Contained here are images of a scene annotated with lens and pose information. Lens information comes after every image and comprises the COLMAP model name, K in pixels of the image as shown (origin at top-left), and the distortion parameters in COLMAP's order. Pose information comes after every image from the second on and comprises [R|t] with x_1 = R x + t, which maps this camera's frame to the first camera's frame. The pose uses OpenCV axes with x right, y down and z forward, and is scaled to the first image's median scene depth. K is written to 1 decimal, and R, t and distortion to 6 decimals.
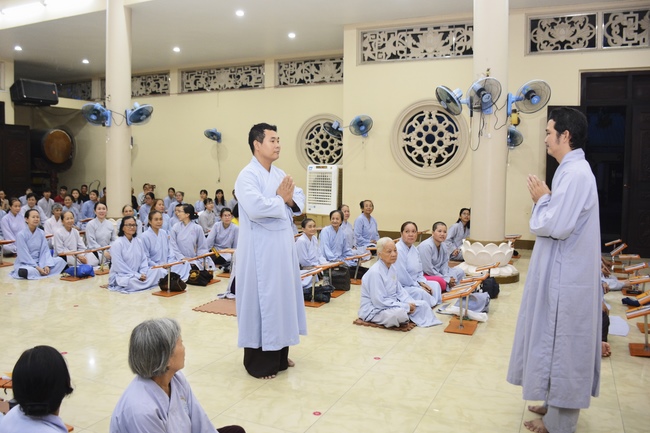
lens RADIAL K [[555.6, 0, 291.4], [0, 555.6, 189.3], [0, 0, 1]] dist [-0.160068, 0.105002]
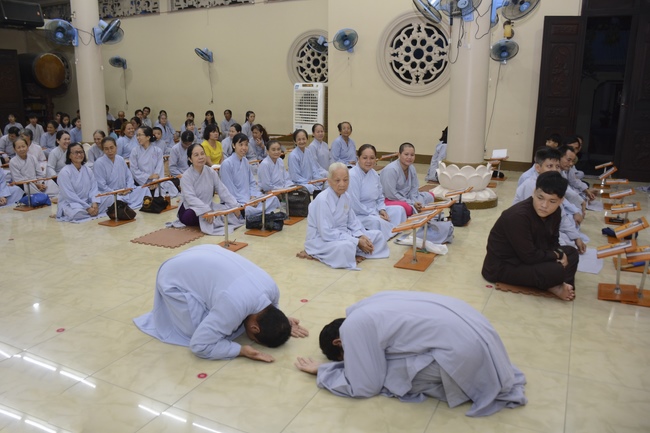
lens RADIAL K [[527.1, 0, 314.0], [0, 527.1, 206.6], [0, 0, 1]] dist [-0.146277, 0.094759]
pose [[0.999937, -0.010935, 0.002339, 0.068364], [0.010336, 0.983621, 0.179953, 0.004057], [-0.004268, -0.179918, 0.983672, 0.079645]]
